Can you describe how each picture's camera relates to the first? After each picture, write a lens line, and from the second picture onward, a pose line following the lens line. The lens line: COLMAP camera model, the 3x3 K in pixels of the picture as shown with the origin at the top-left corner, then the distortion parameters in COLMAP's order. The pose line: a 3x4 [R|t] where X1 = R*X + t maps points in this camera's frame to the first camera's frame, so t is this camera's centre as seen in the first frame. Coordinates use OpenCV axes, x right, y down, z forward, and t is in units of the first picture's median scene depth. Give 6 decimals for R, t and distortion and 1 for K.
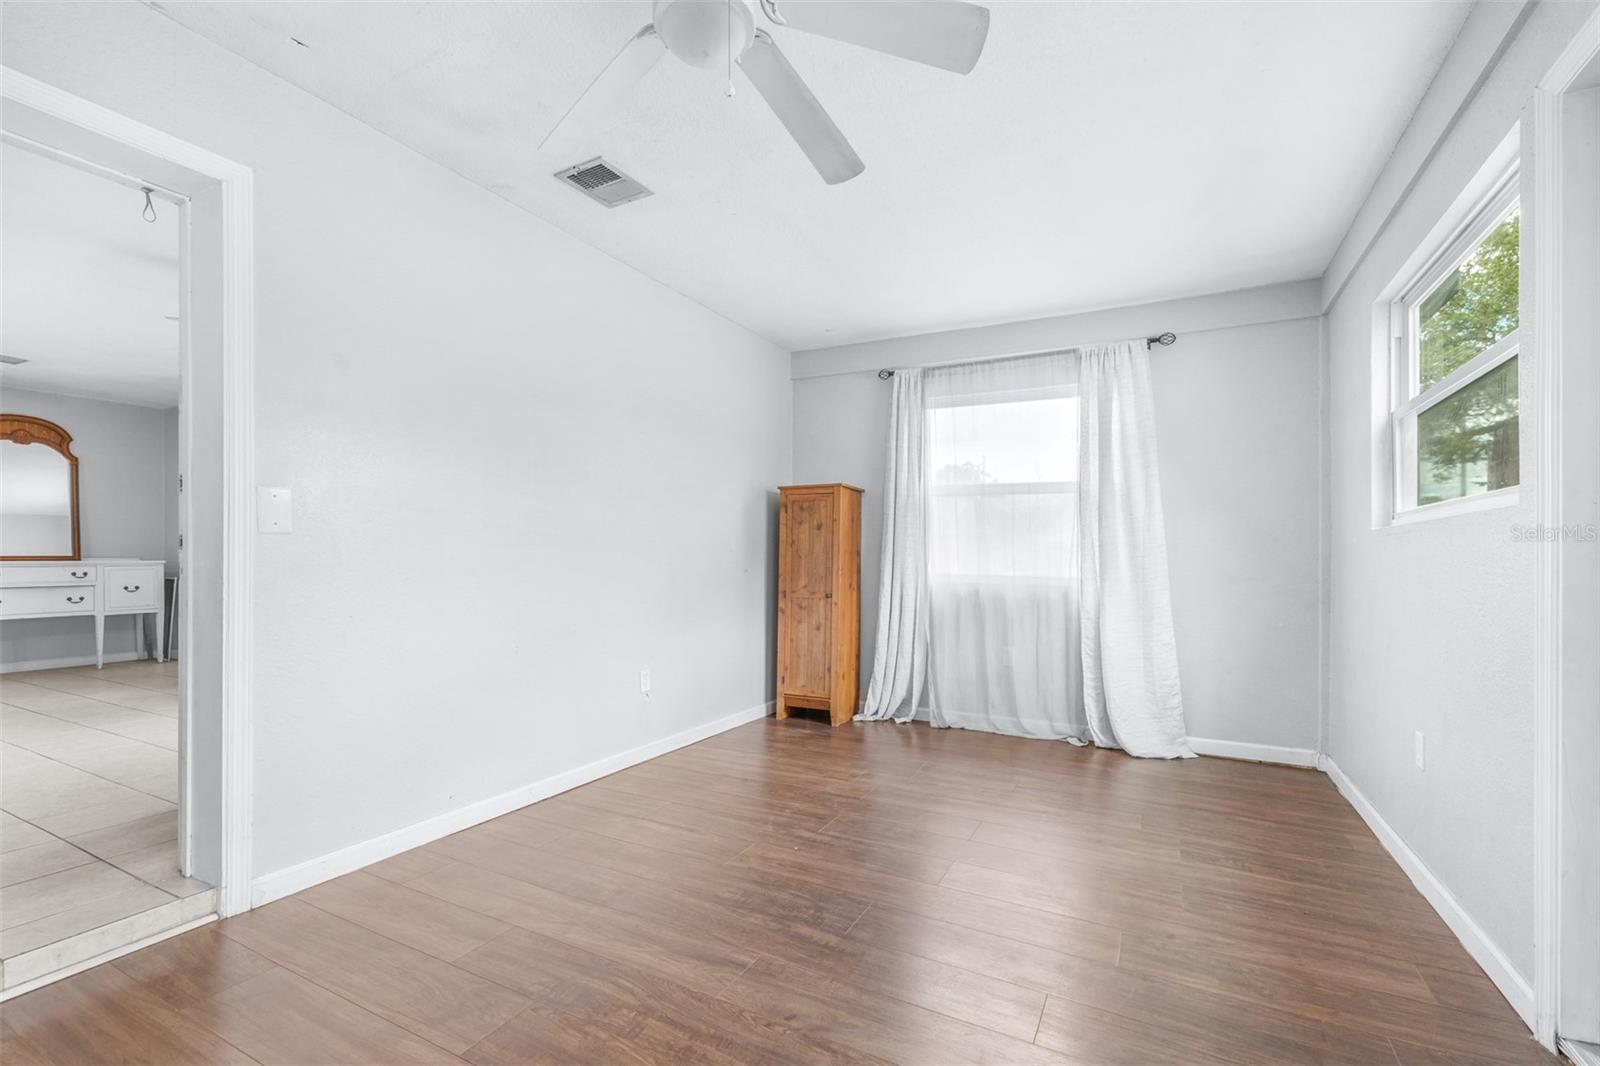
lens RADIAL K [[701.2, 0, 799.3], [0, 701.2, 557.8], [0, 0, 1]] dist [-0.001014, -0.000050]
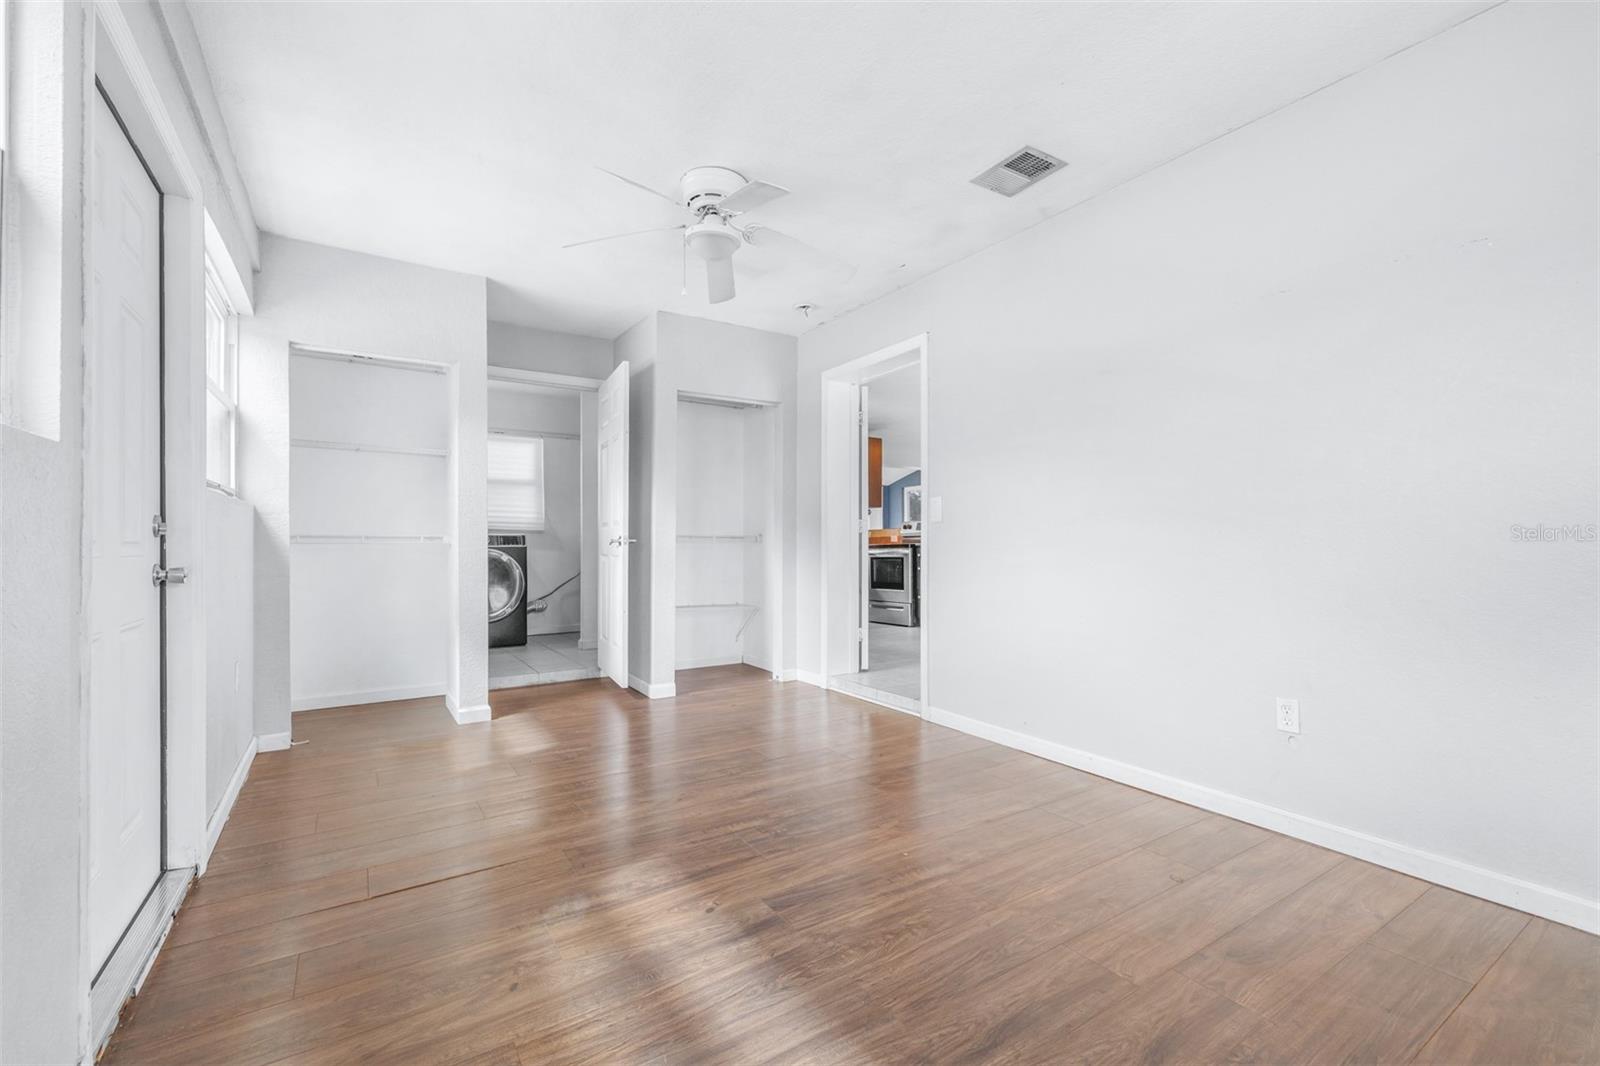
lens RADIAL K [[674.1, 0, 789.9], [0, 674.1, 537.6], [0, 0, 1]] dist [0.001171, 0.000126]
pose [[-0.492442, -0.002505, -0.870342, 0.487192], [0.003036, 0.999985, -0.004596, 0.006122], [0.870340, -0.004905, -0.492427, 0.768770]]
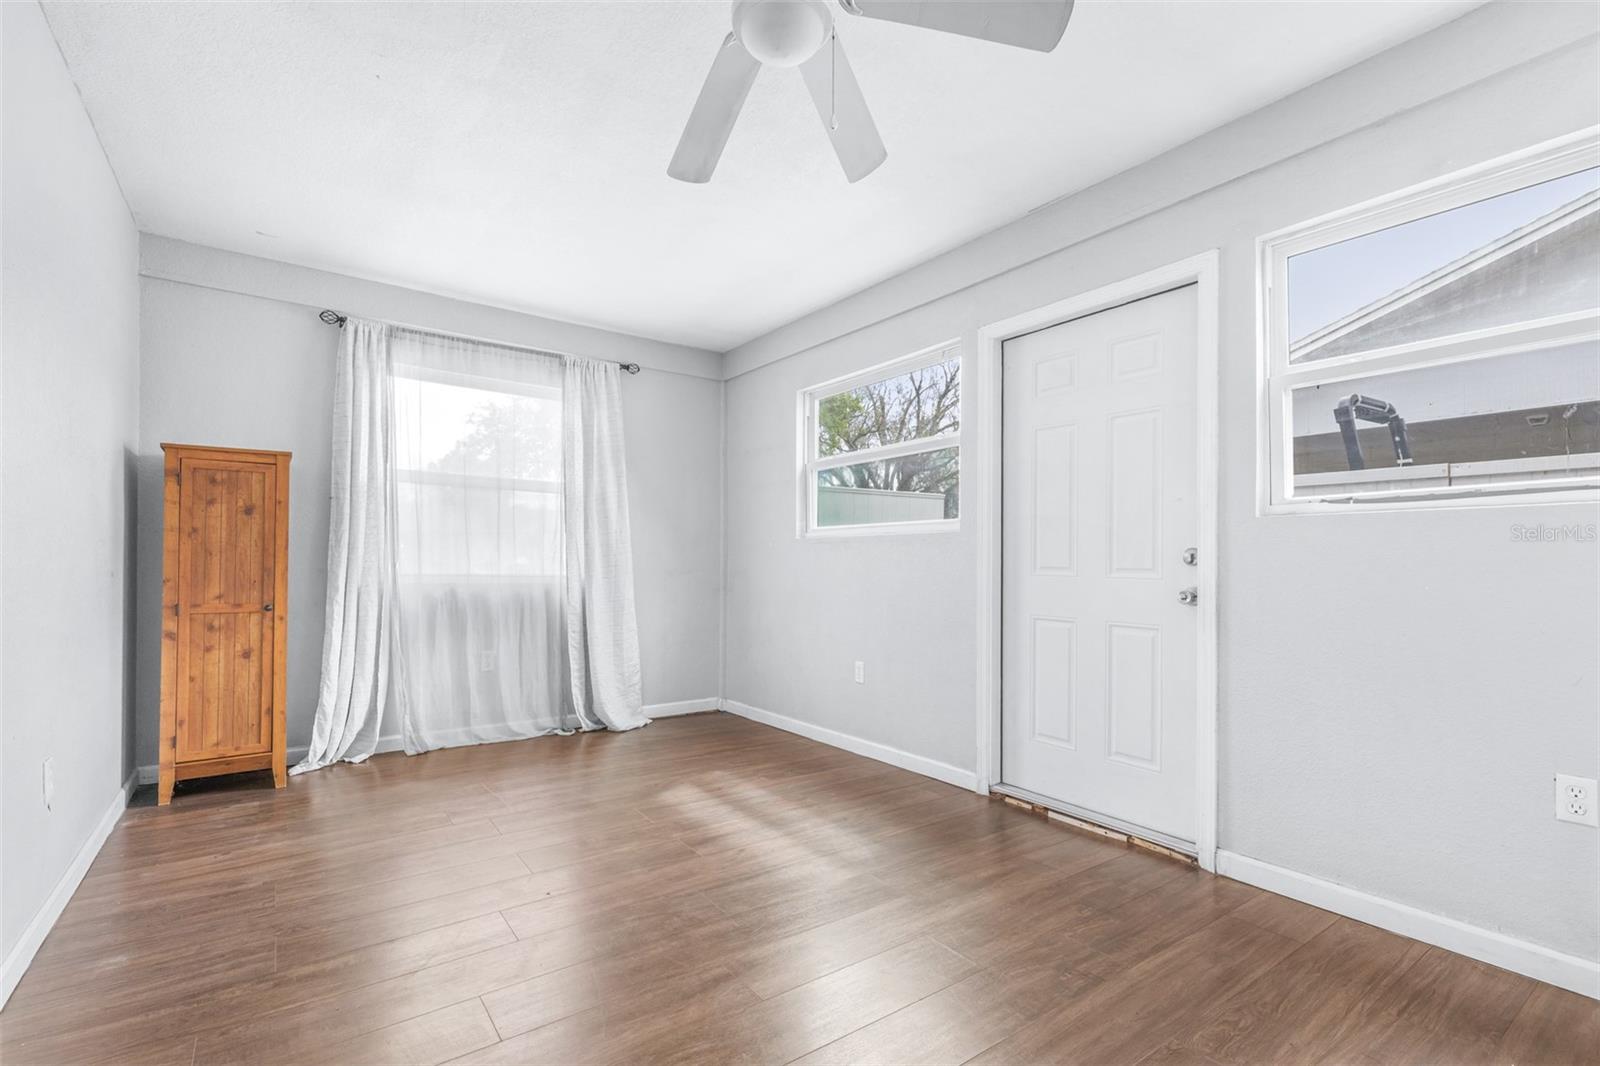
lens RADIAL K [[732.1, 0, 792.6], [0, 732.1, 556.4], [0, 0, 1]] dist [-0.000479, -0.000029]
pose [[0.440474, 0.002957, 0.897760, -0.402716], [-0.004962, 0.999987, -0.000859, 0.000062], [-0.897751, -0.004076, 0.440484, 0.199069]]
